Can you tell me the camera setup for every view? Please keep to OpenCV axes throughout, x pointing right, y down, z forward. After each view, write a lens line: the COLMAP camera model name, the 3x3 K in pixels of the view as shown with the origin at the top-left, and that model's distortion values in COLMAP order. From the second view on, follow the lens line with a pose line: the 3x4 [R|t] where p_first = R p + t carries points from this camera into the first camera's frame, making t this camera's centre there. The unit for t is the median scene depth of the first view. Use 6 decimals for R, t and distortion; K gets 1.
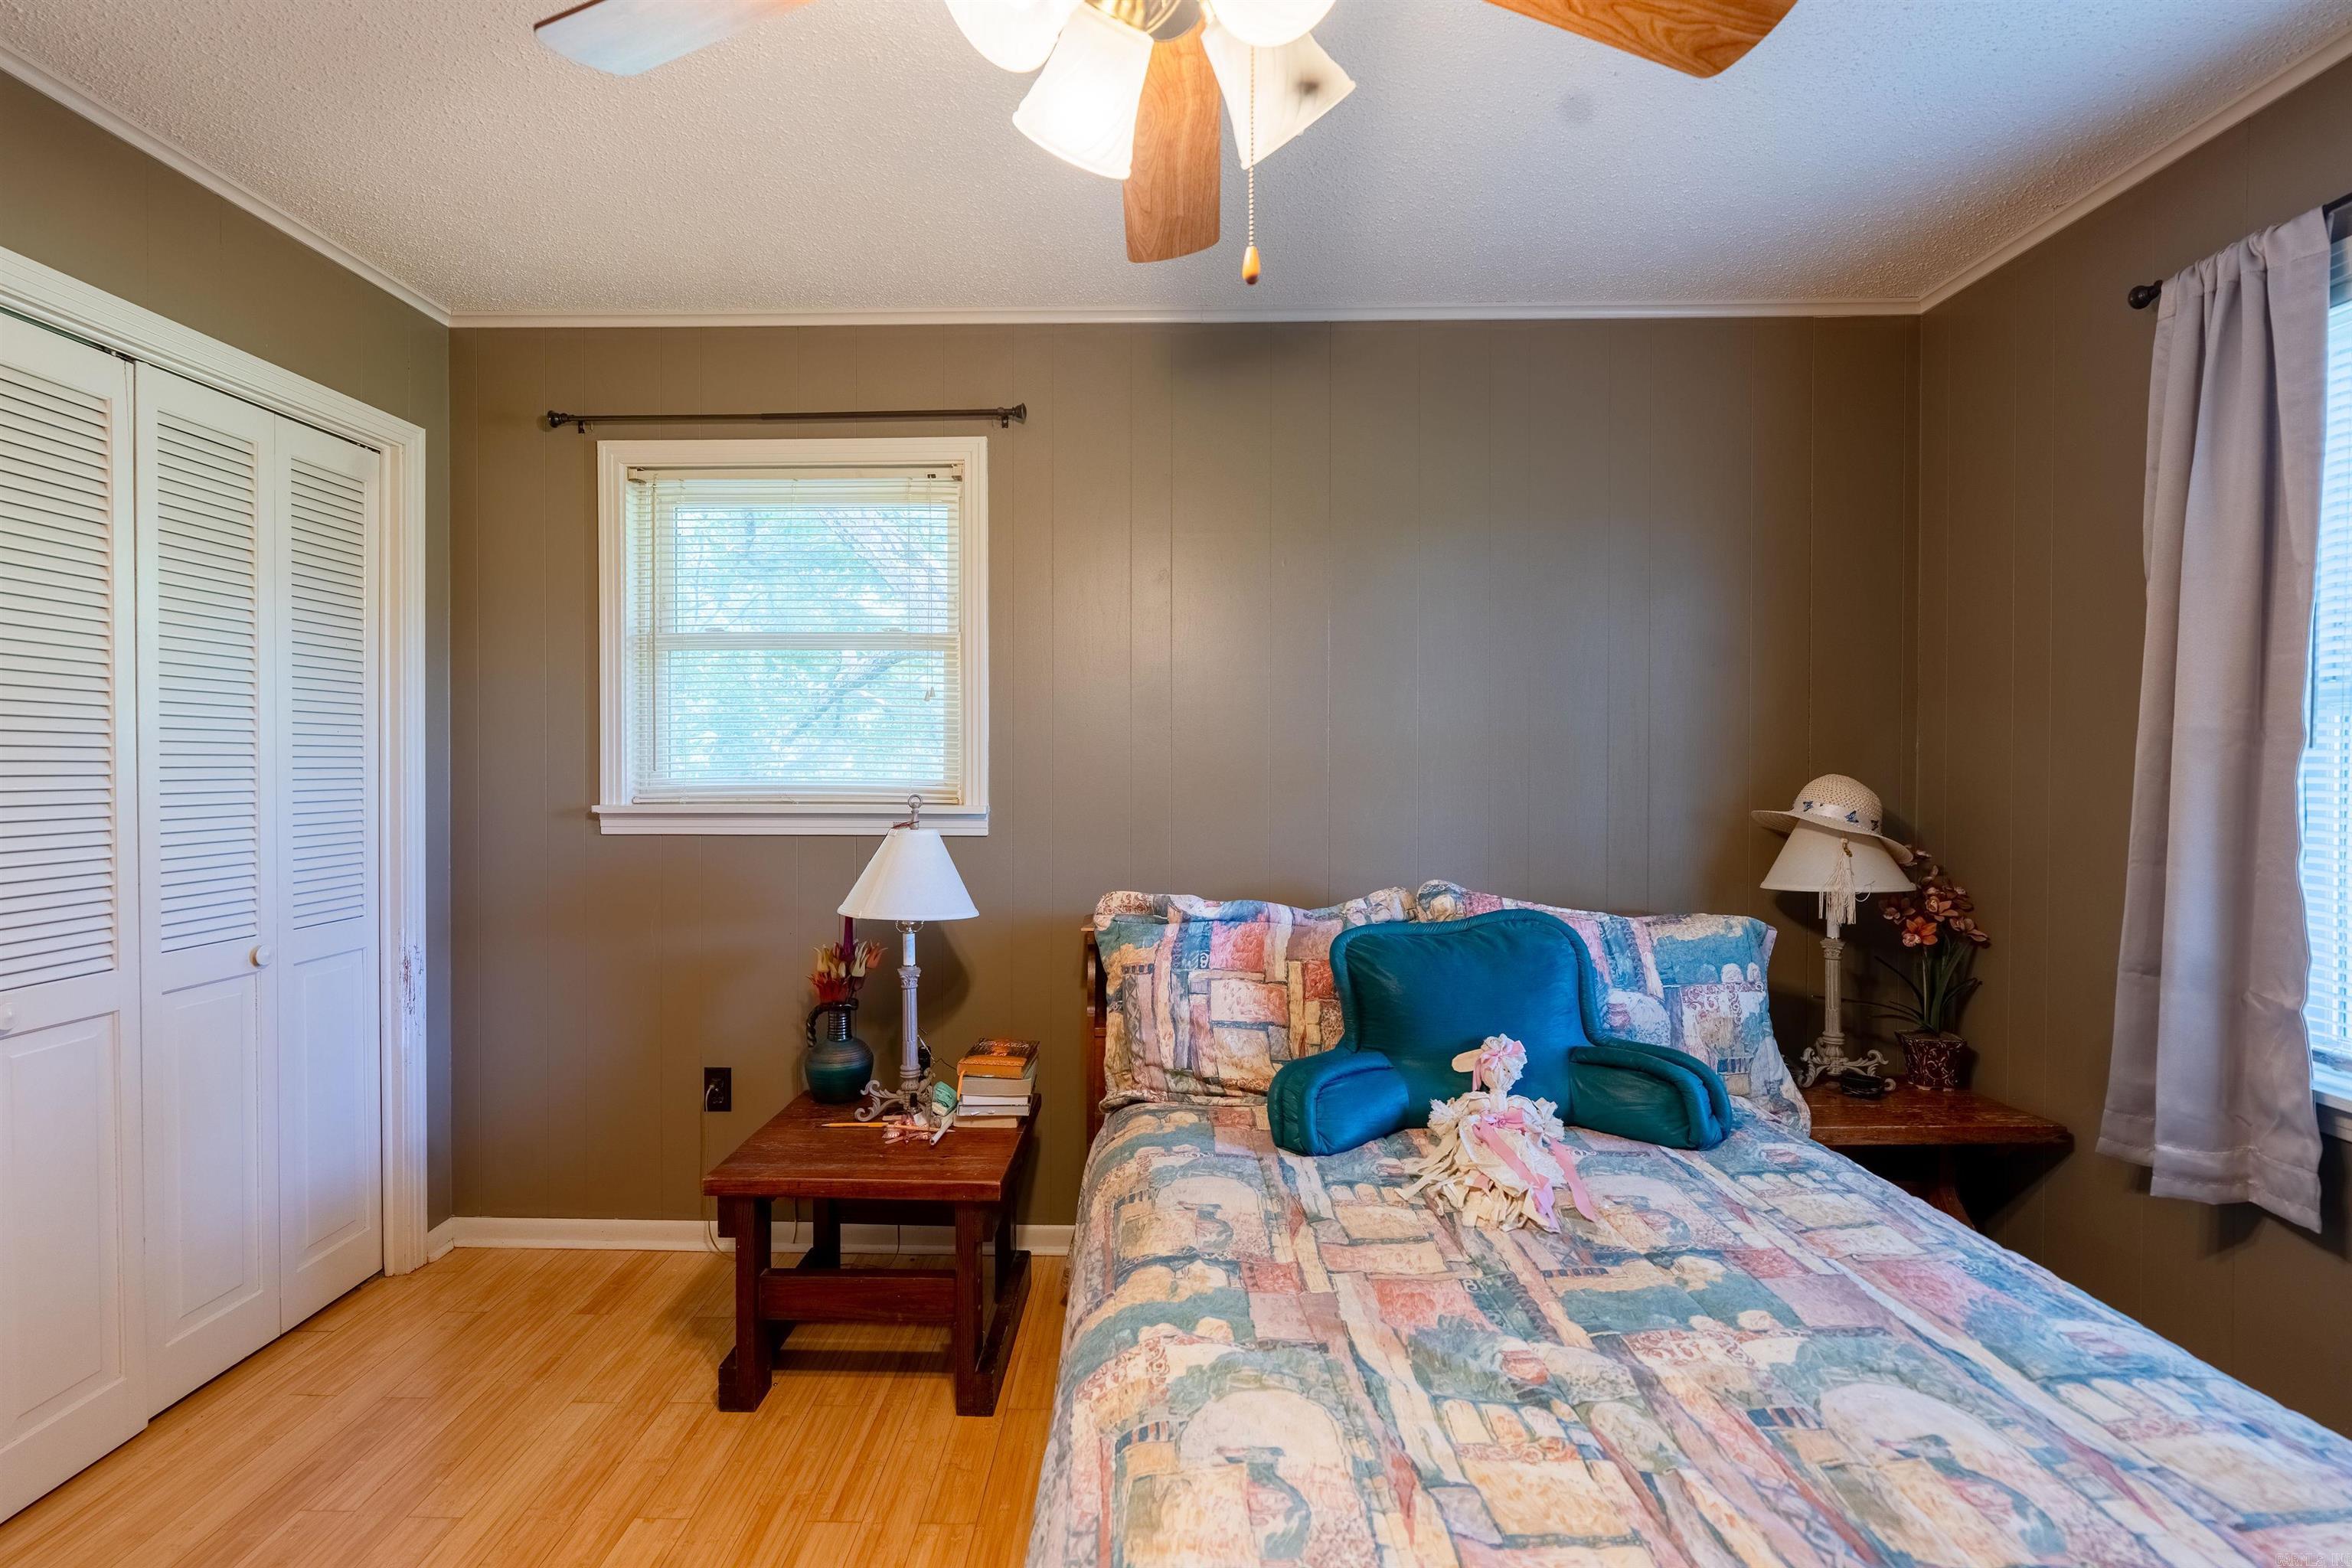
lens RADIAL K [[1050.6, 0, 1150.0], [0, 1050.6, 779.5], [0, 0, 1]] dist [-0.012180, 0.006986]
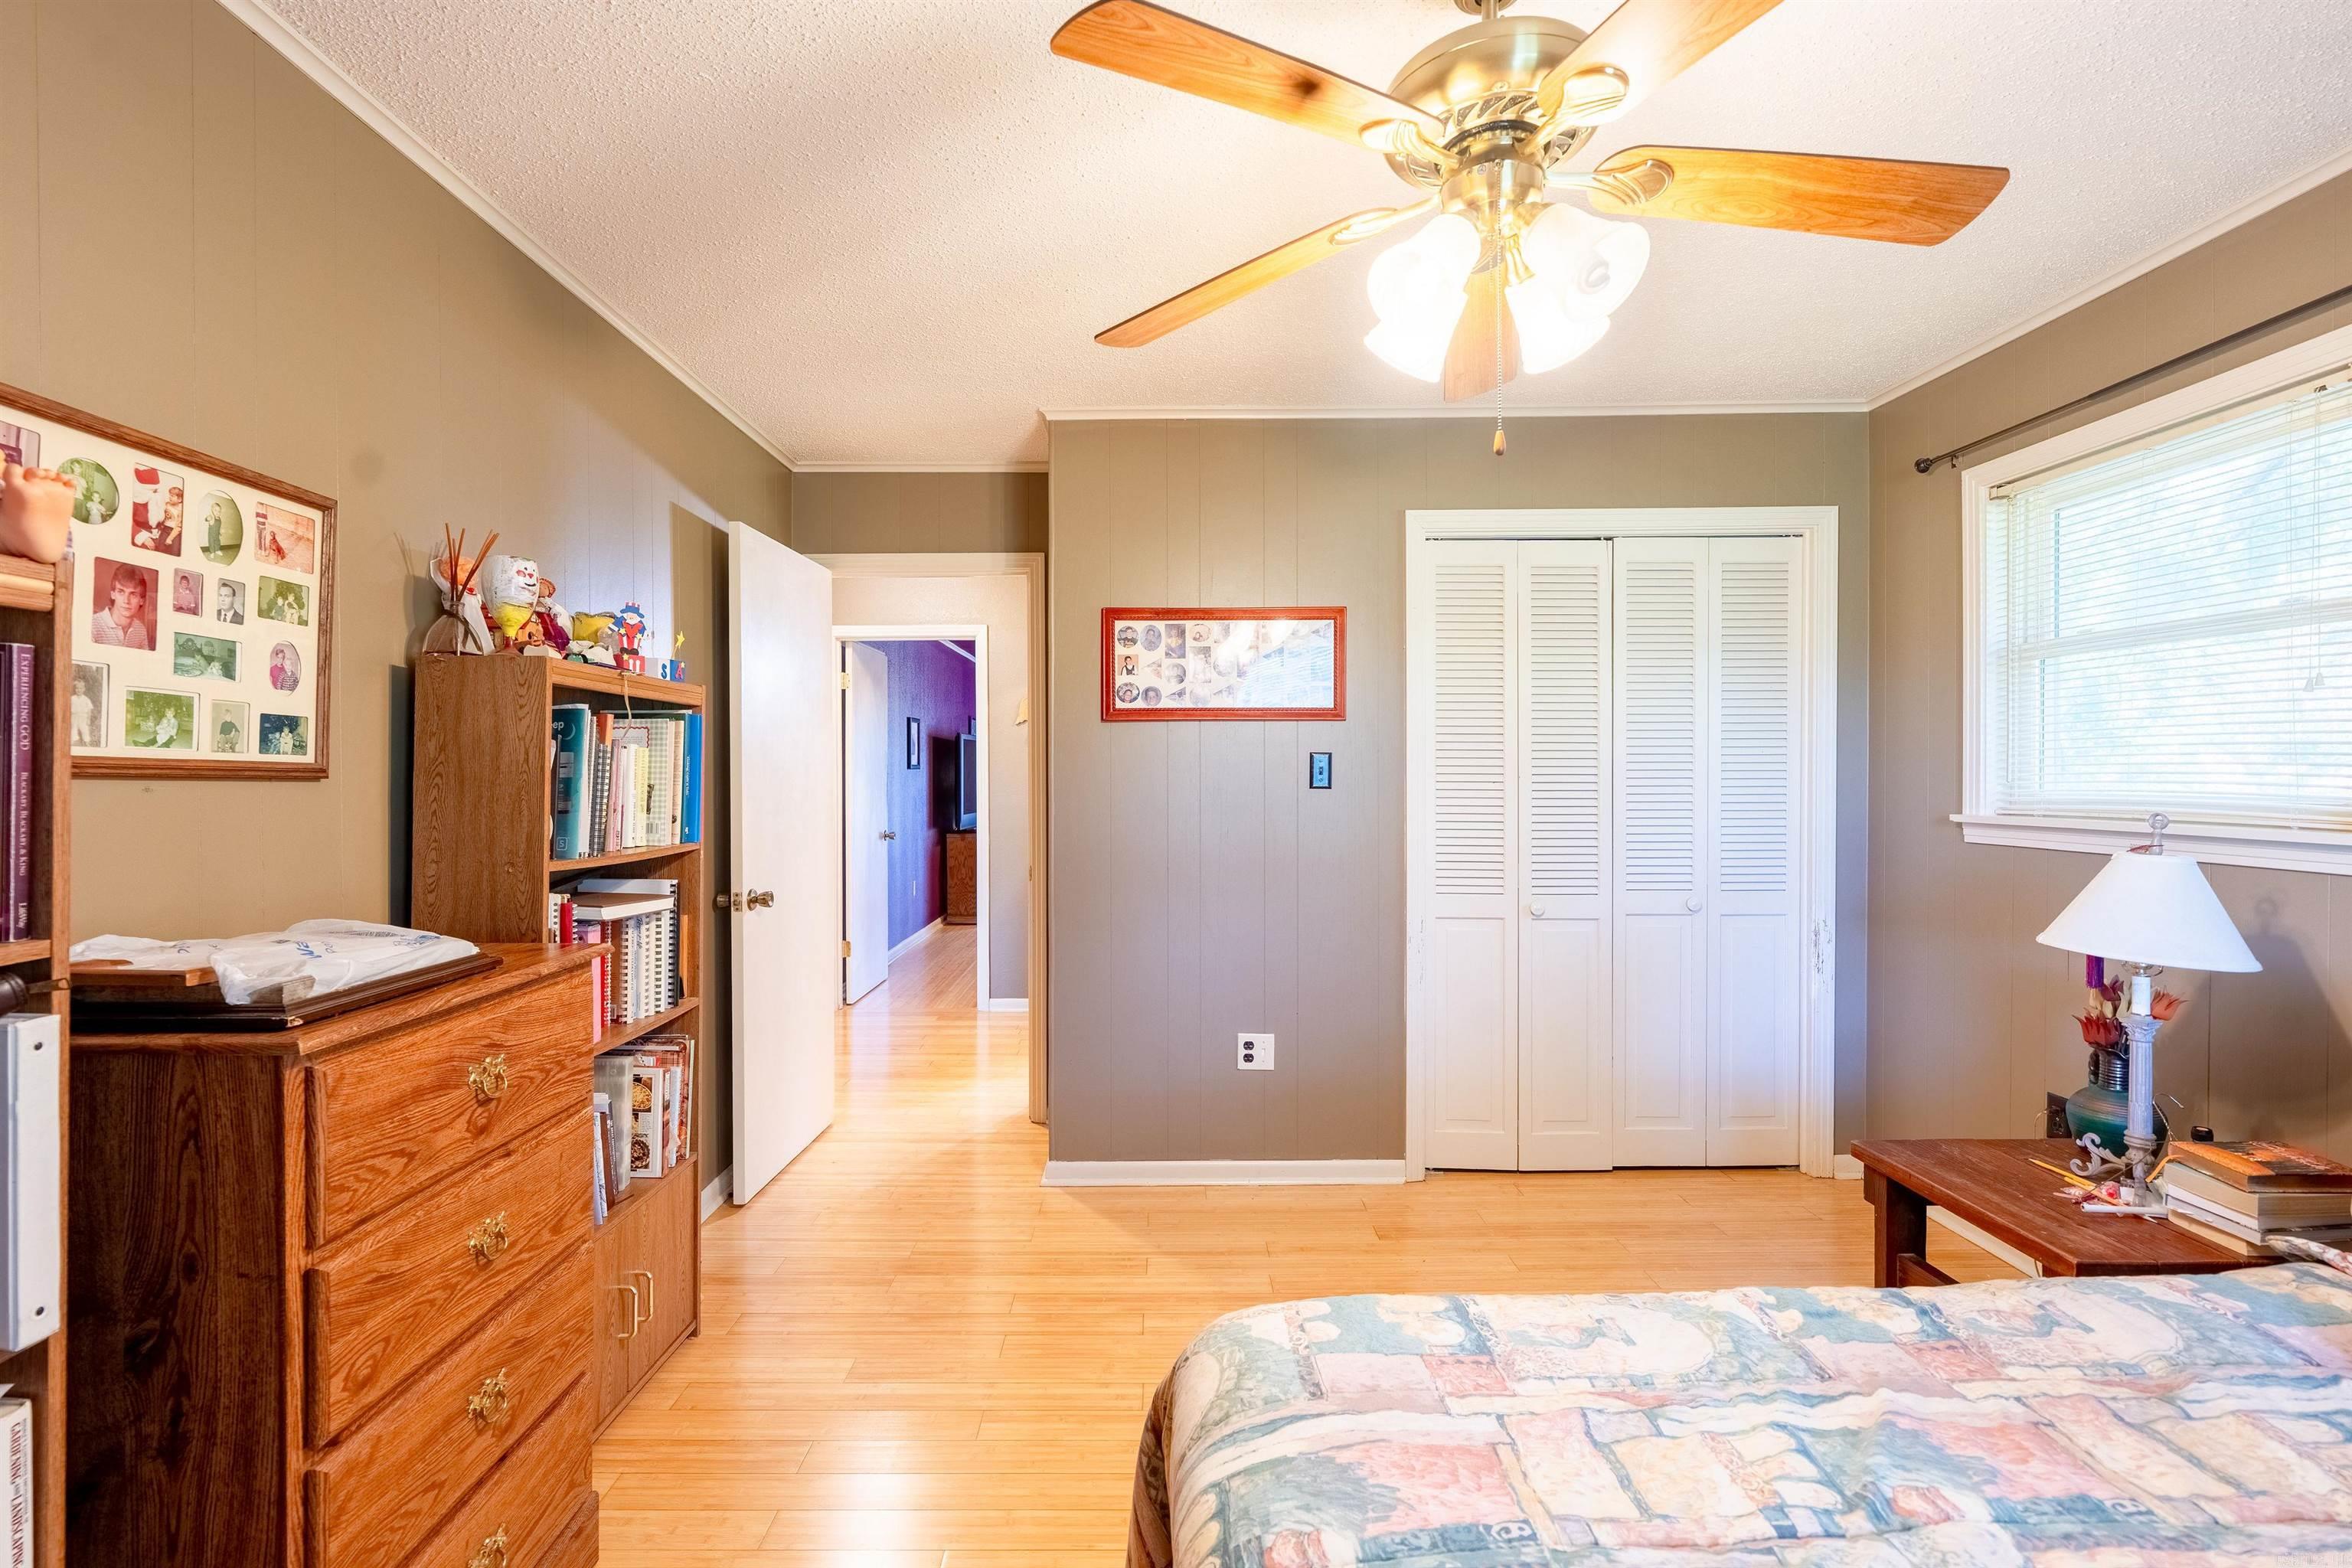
lens RADIAL K [[1050.6, 0, 1150.0], [0, 1050.6, 779.5], [0, 0, 1]] dist [-0.012180, 0.006986]
pose [[0.017694, 0.004452, -0.999834, 0.598742], [-0.012471, 0.999913, 0.004232, -0.005826], [0.999766, 0.012394, 0.017748, 0.184761]]
